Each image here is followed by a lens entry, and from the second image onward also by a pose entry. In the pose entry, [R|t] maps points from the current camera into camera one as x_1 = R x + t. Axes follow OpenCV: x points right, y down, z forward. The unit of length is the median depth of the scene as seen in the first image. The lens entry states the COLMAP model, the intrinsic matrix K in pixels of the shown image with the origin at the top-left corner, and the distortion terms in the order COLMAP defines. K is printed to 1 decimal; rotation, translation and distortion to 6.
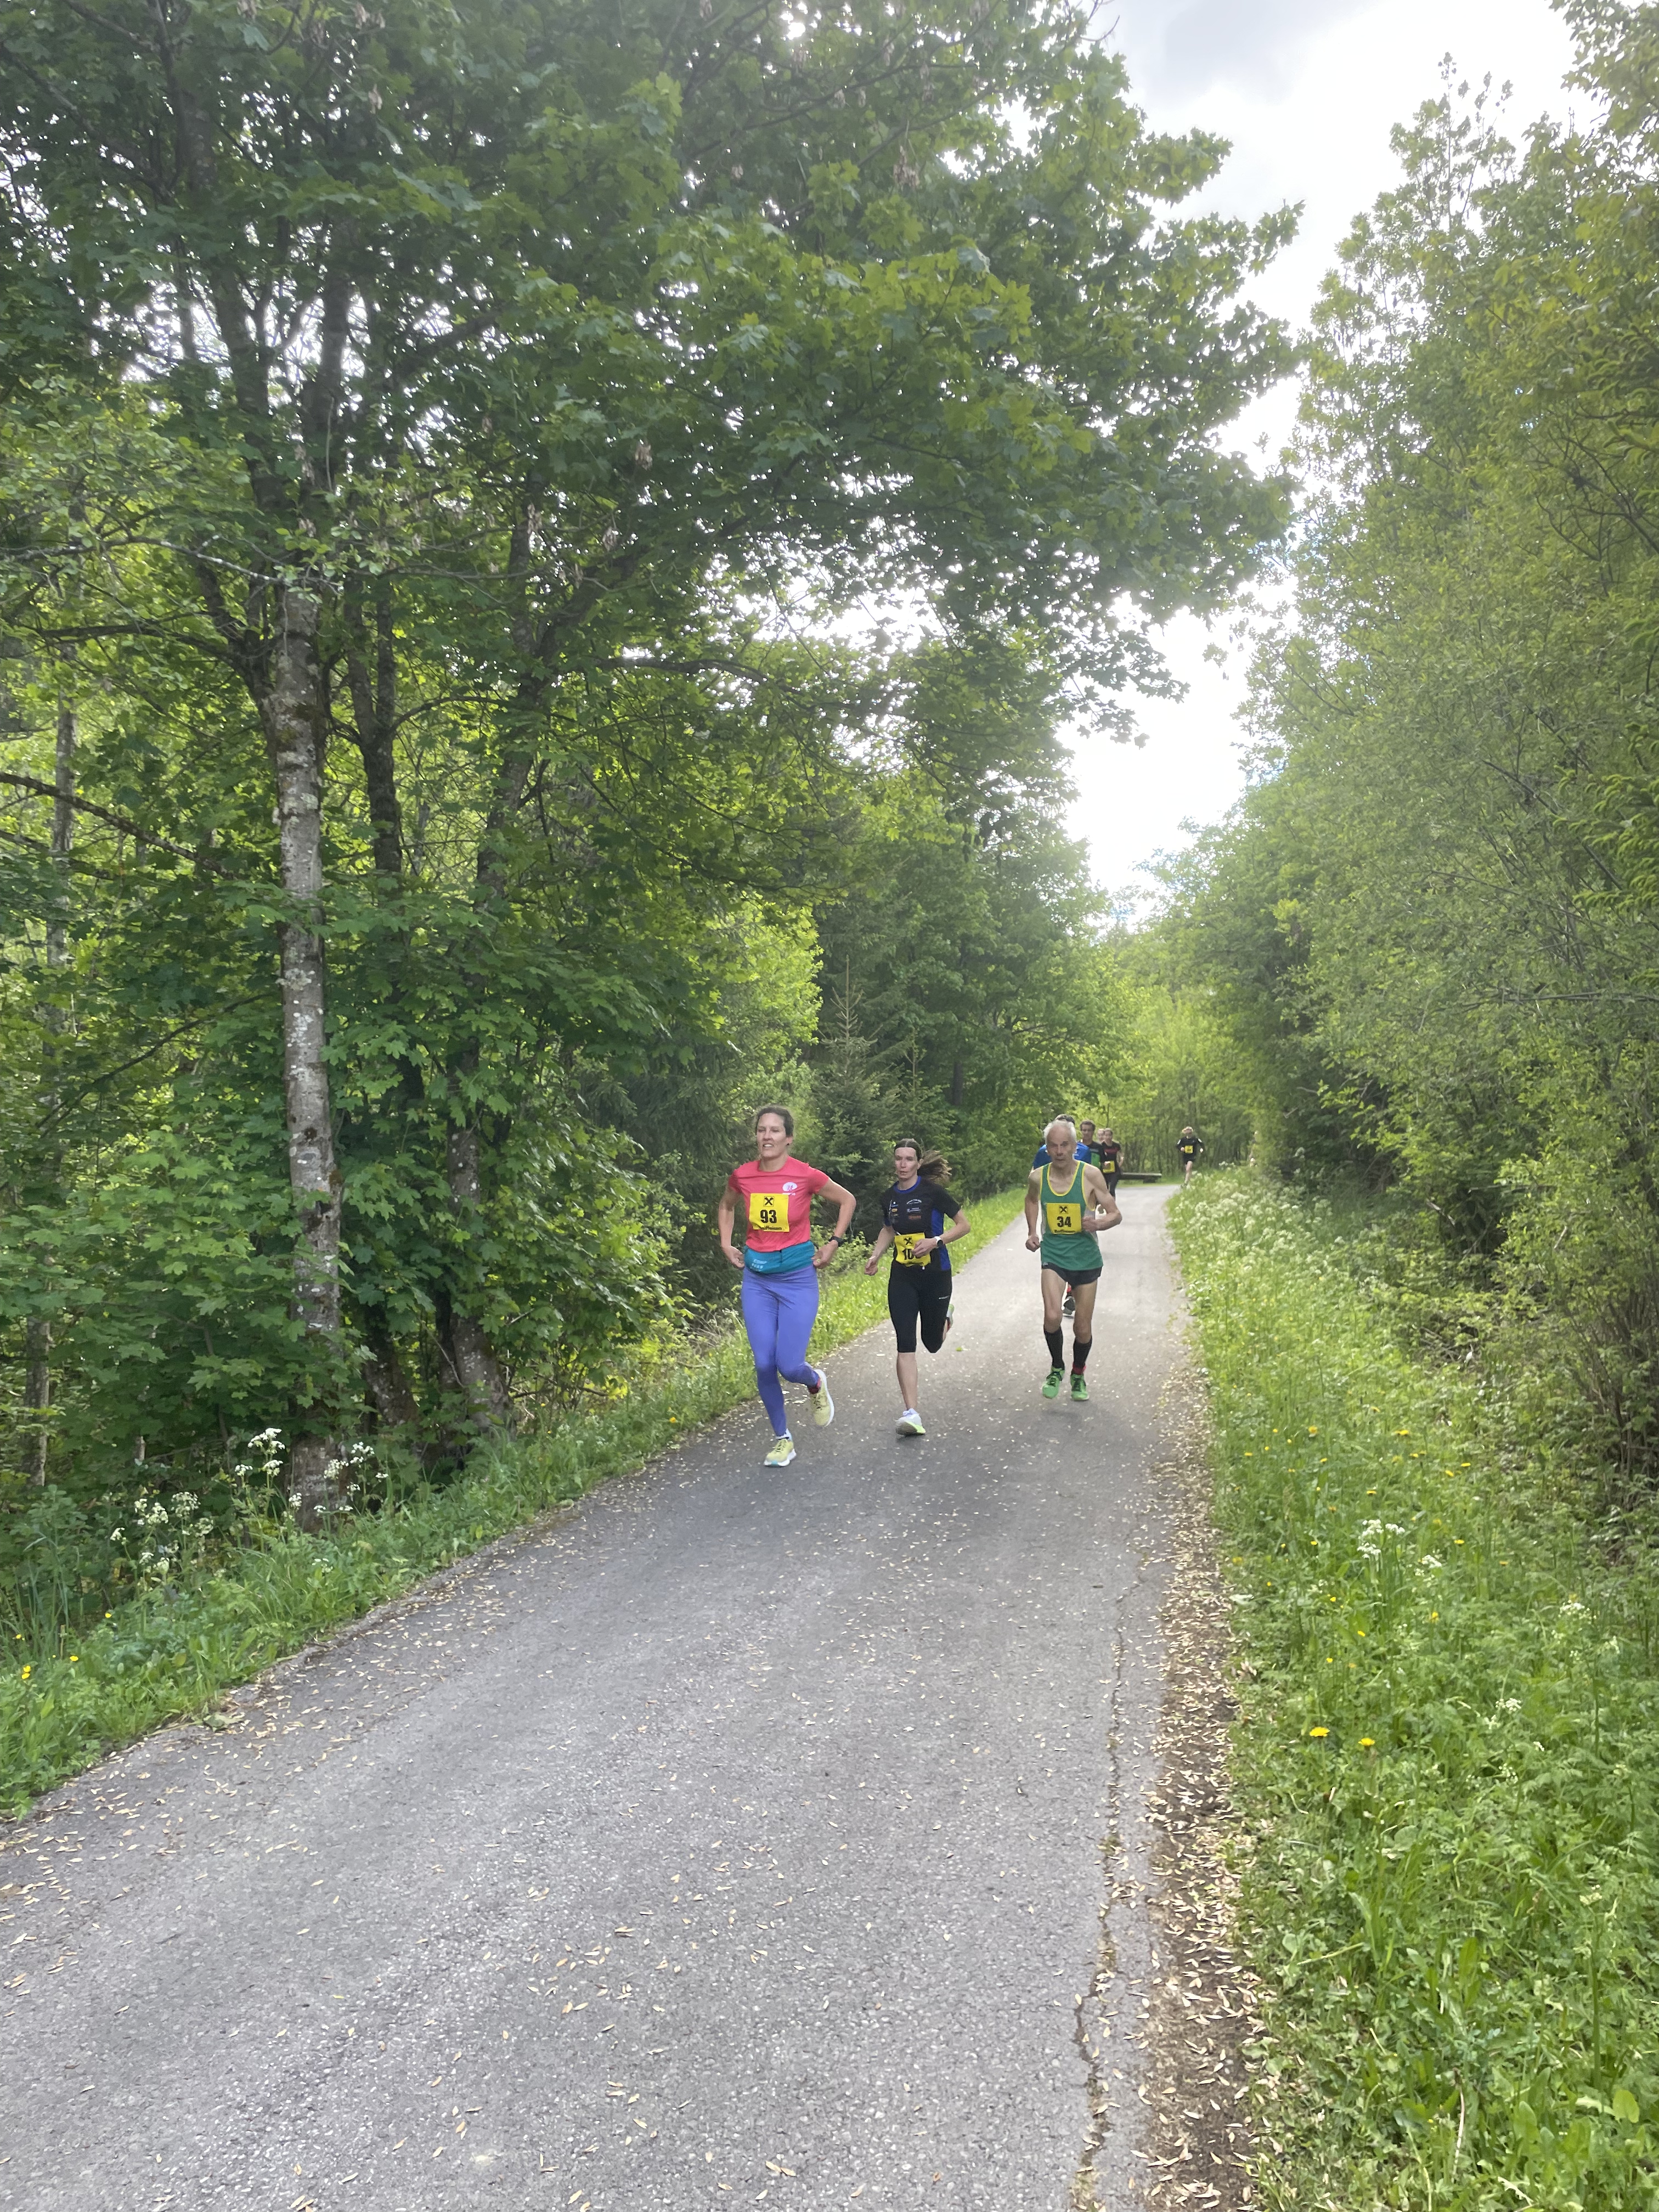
lens RADIAL K [[1664.7, 0, 852.6], [0, 1664.7, 1130.1], [0, 0, 1]] dist [0.089982, -0.116936]
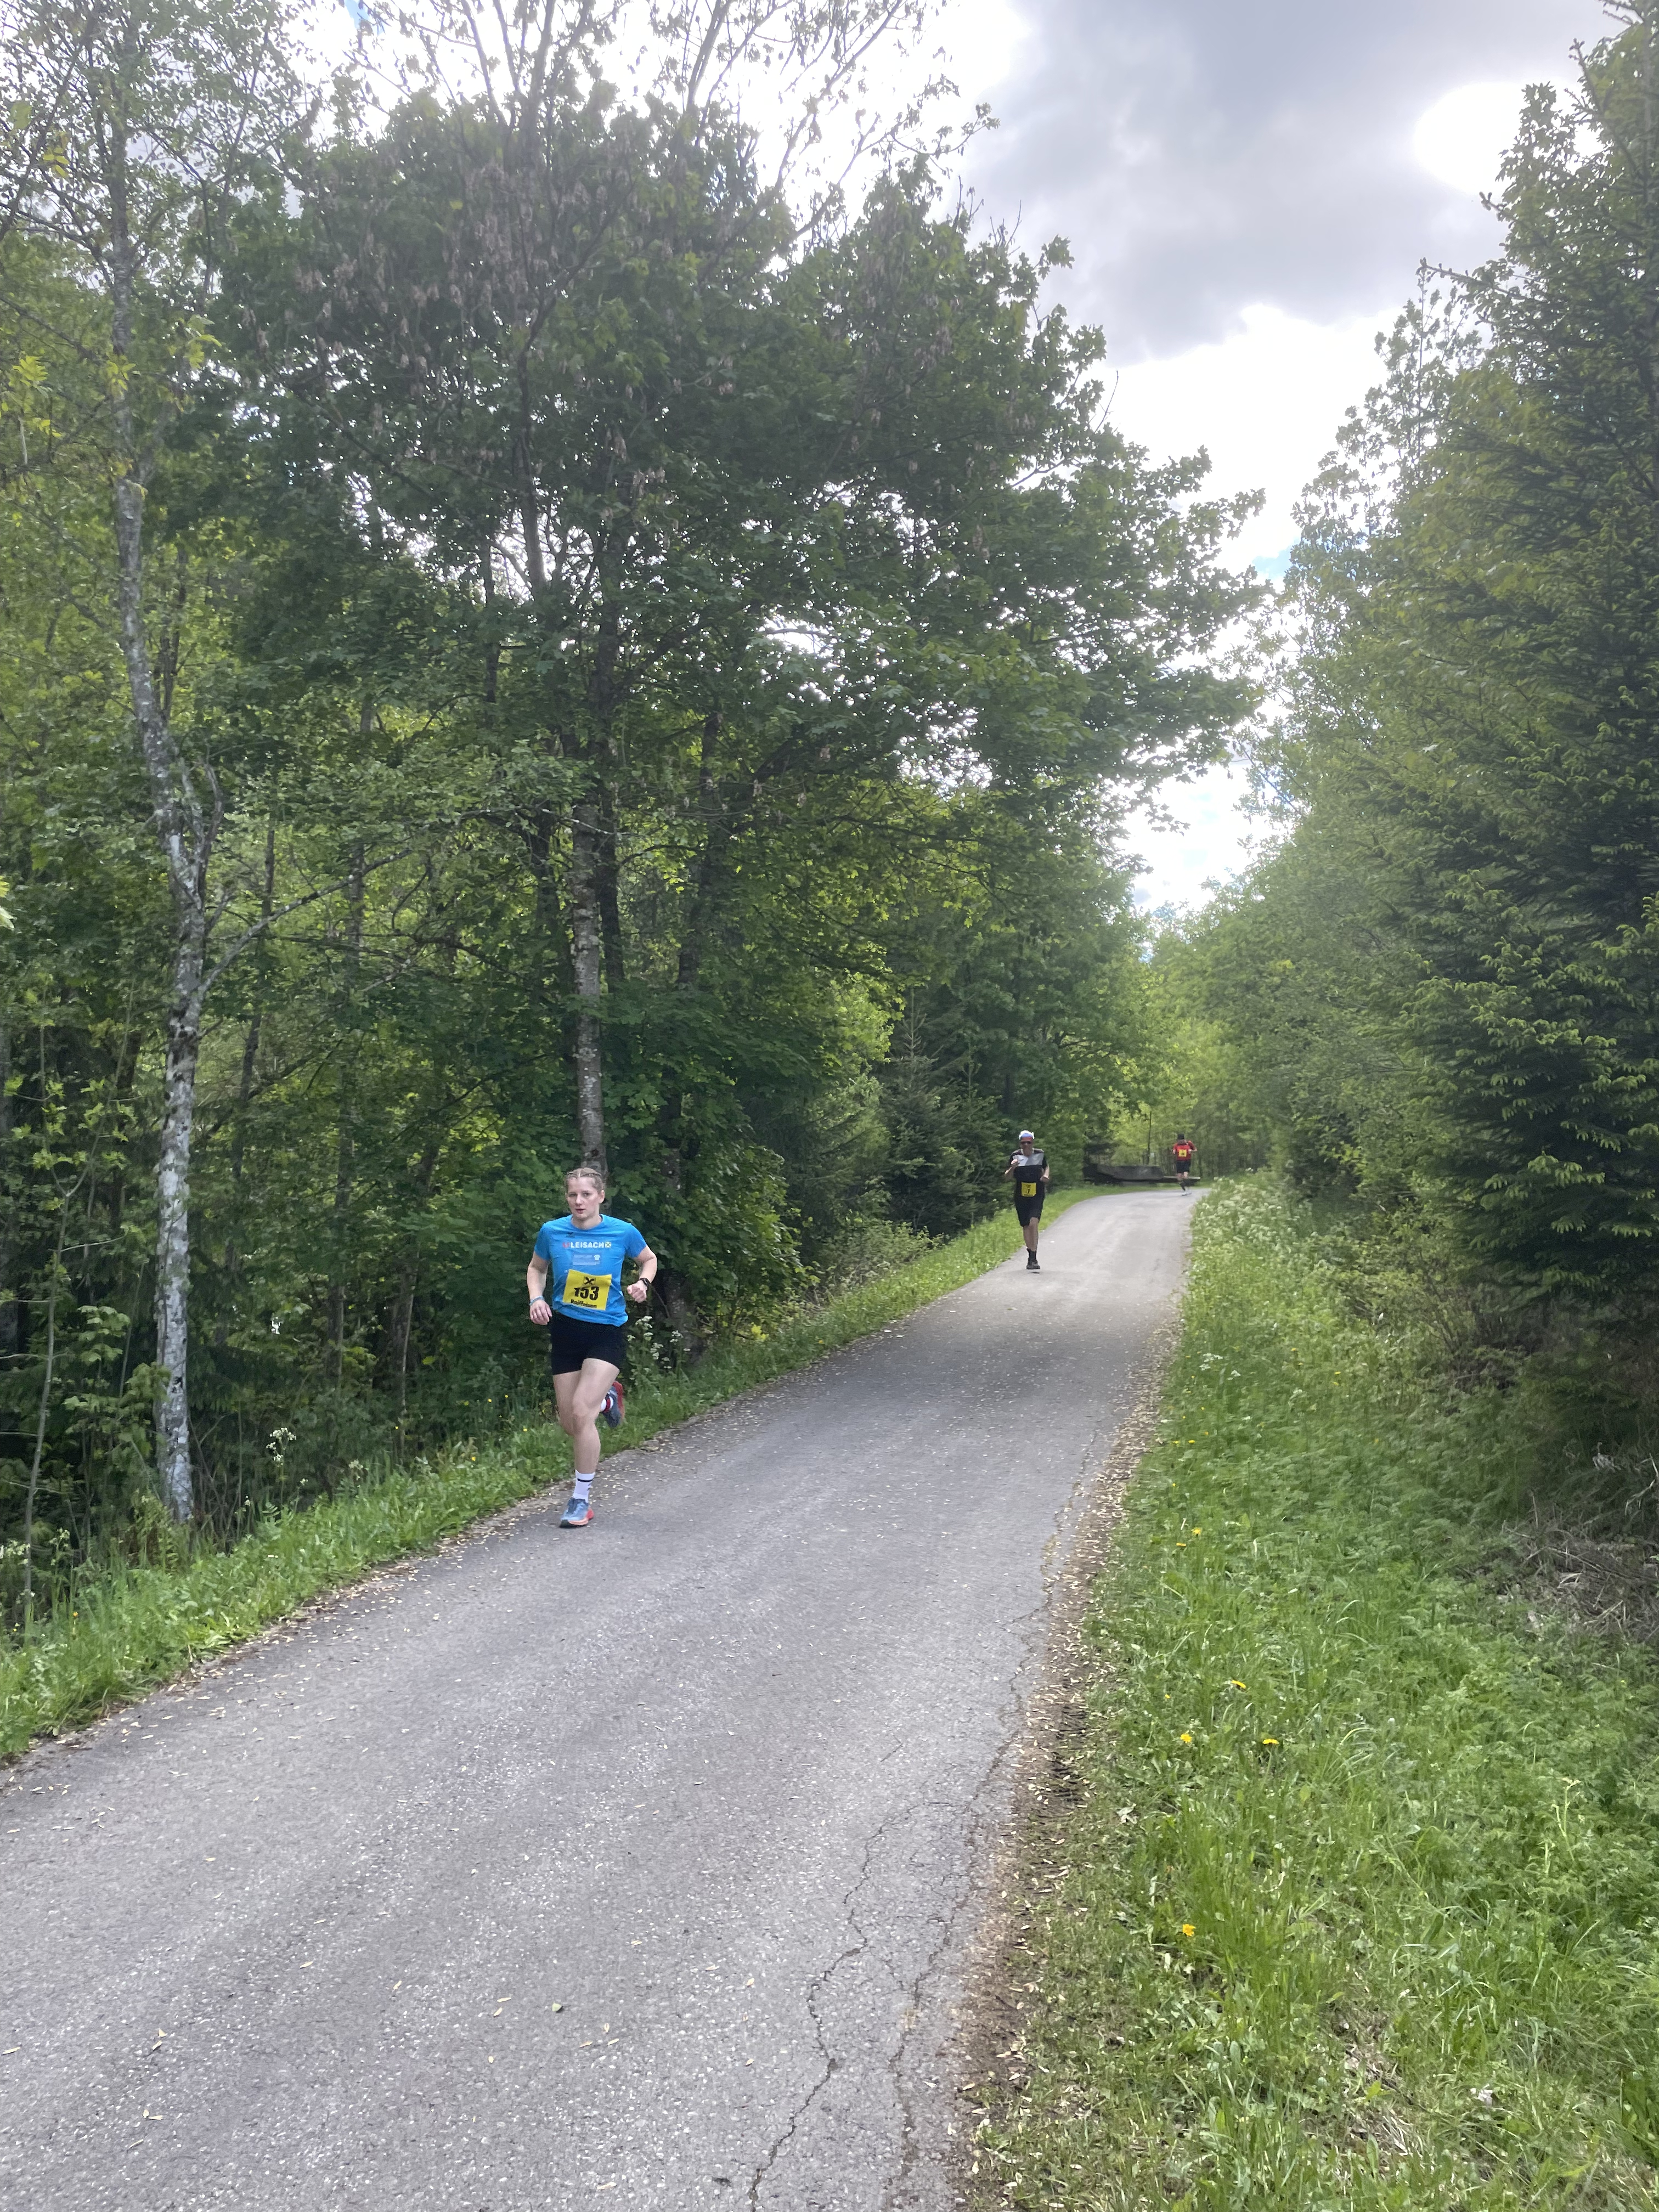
lens RADIAL K [[1664.7, 0, 812.1], [0, 1664.7, 1162.1], [0, 0, 1]] dist [0.089982, -0.116936]
pose [[0.998488, 0.008465, -0.054310, -0.033426], [-0.007338, 0.999754, 0.020919, -0.022529], [0.054474, -0.020489, 0.998305, -0.509204]]
